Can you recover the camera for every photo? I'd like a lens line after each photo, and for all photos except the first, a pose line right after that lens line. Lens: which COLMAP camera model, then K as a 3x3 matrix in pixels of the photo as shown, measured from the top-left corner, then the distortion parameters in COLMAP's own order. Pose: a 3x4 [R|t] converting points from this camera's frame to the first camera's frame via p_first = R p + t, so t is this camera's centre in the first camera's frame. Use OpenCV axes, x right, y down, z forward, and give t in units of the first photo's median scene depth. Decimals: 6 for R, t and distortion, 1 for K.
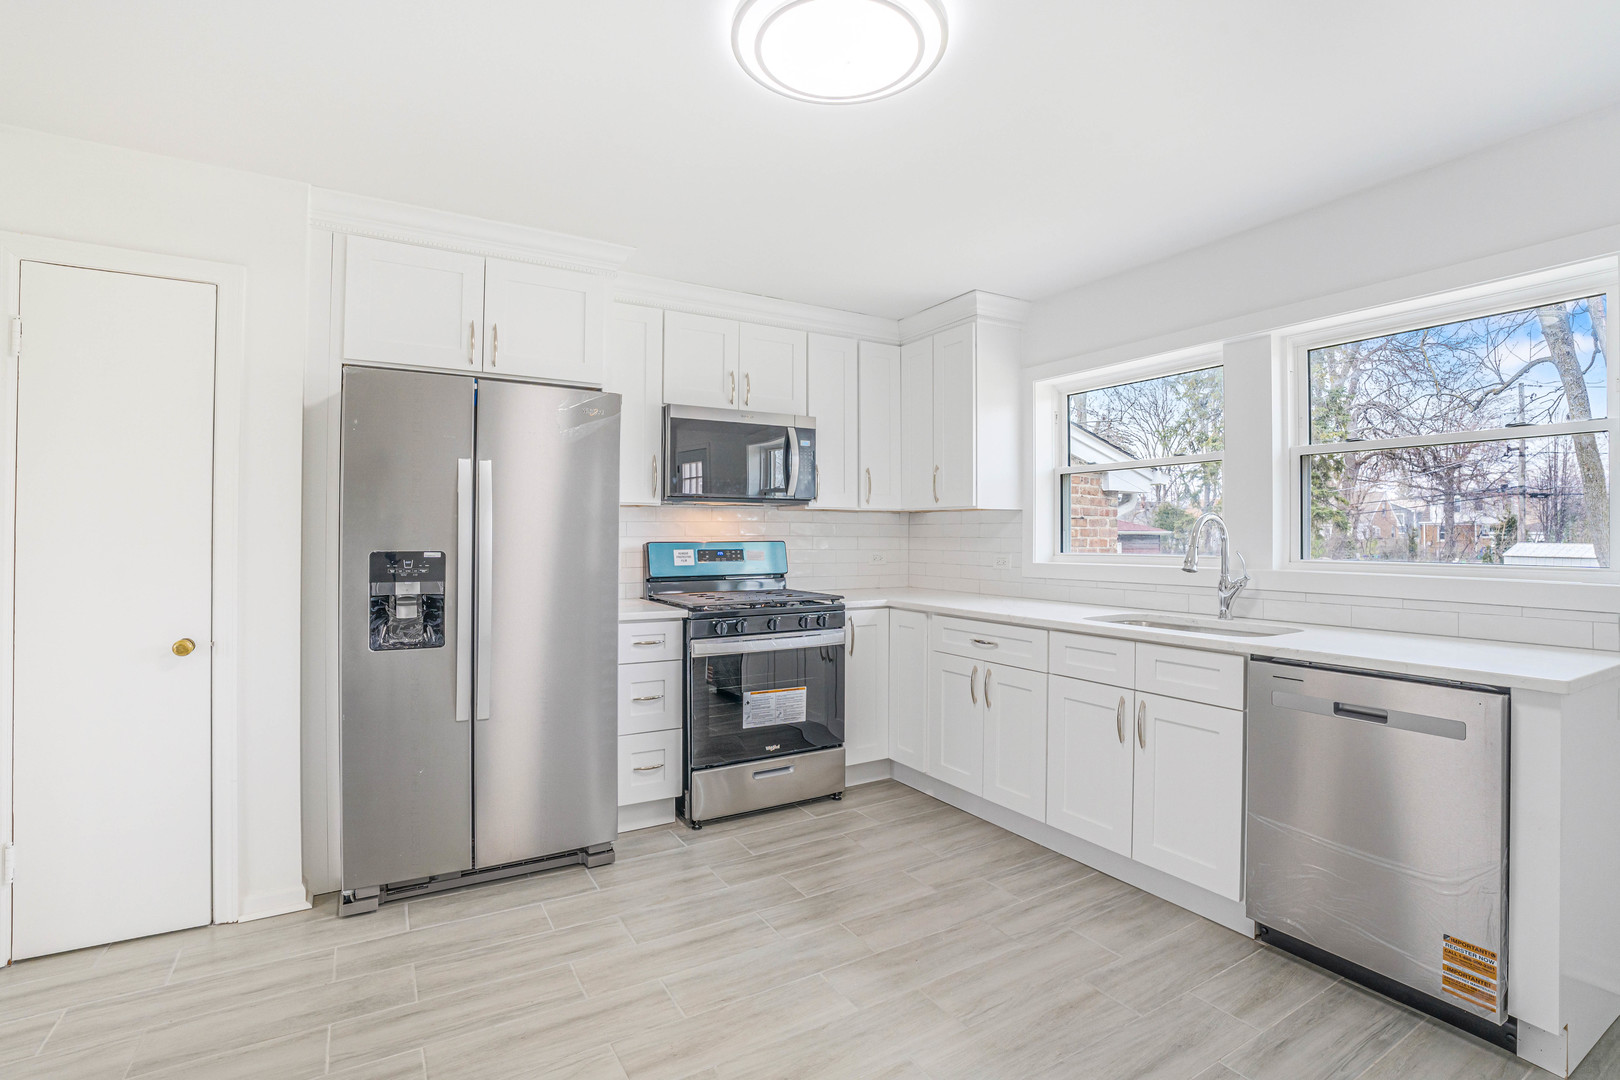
lens RADIAL K [[753.6, 0, 801.4], [0, 753.6, 533.2], [0, 0, 1]] dist [-0.071482, 0.025536]
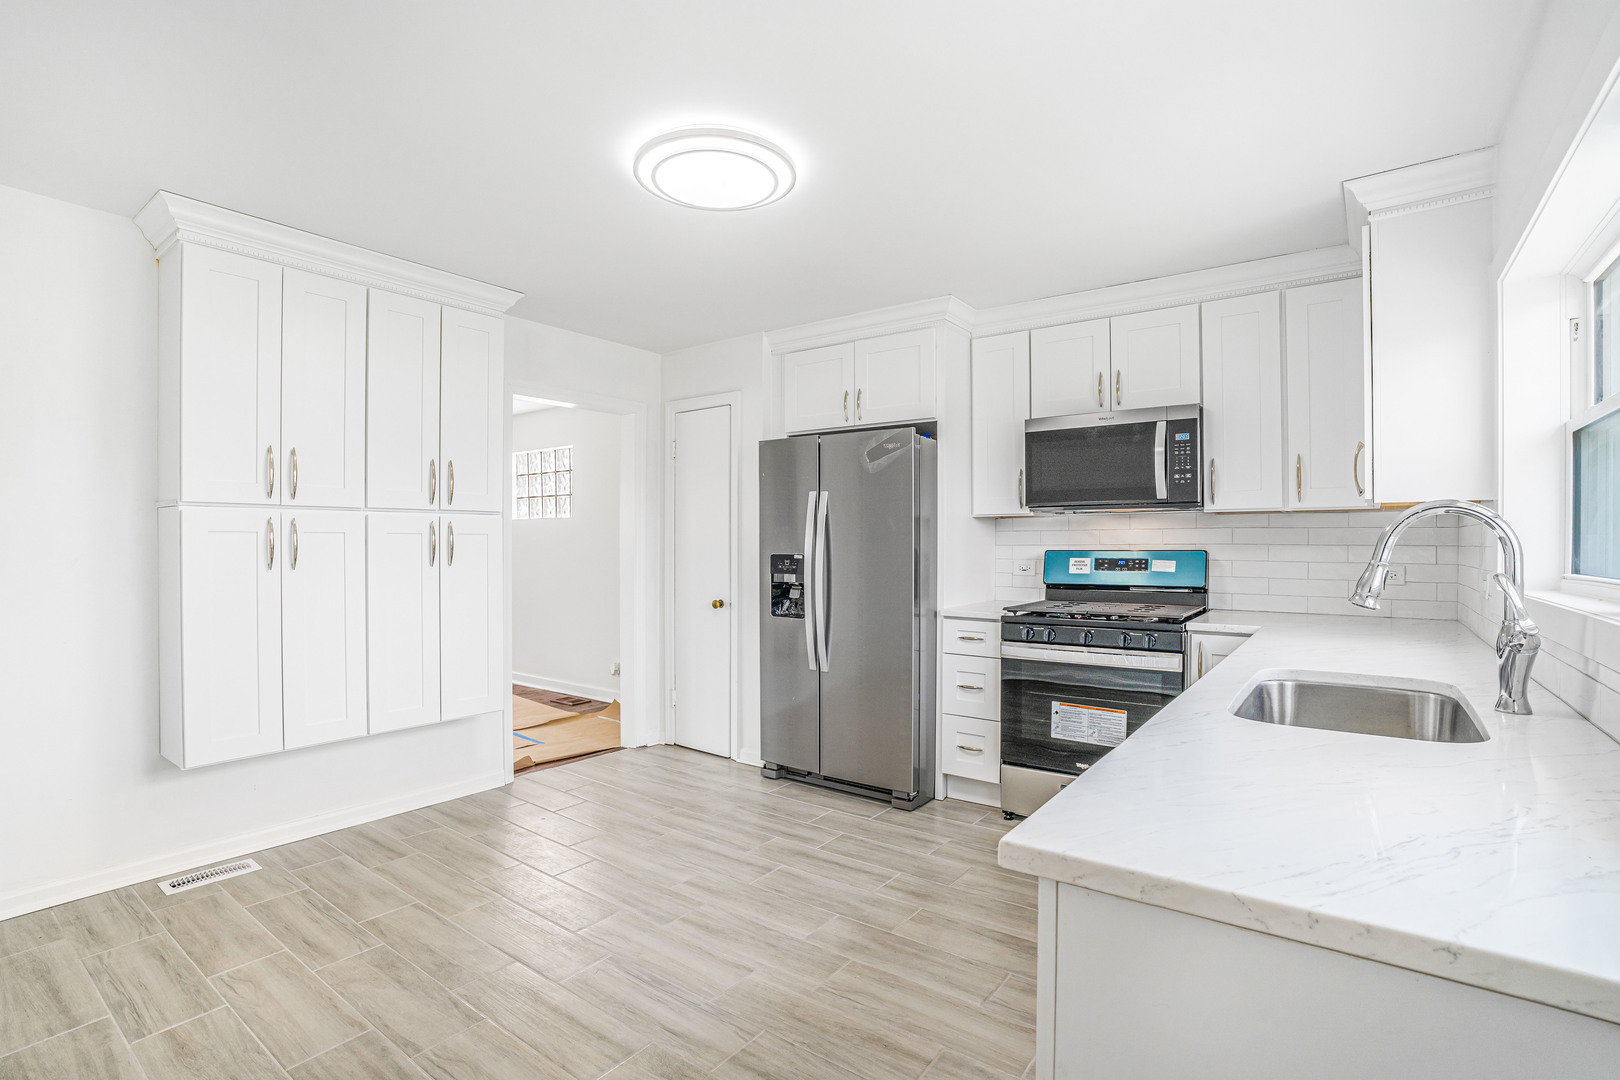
lens RADIAL K [[757.2, 0, 827.2], [0, 757.2, 549.1], [0, 0, 1]] dist [-0.066849, 0.027181]
pose [[0.403262, 0.005698, -0.915067, 0.868036], [0.003447, 0.999964, 0.007746, 0.001676], [0.915078, -0.006278, 0.403228, 0.396193]]
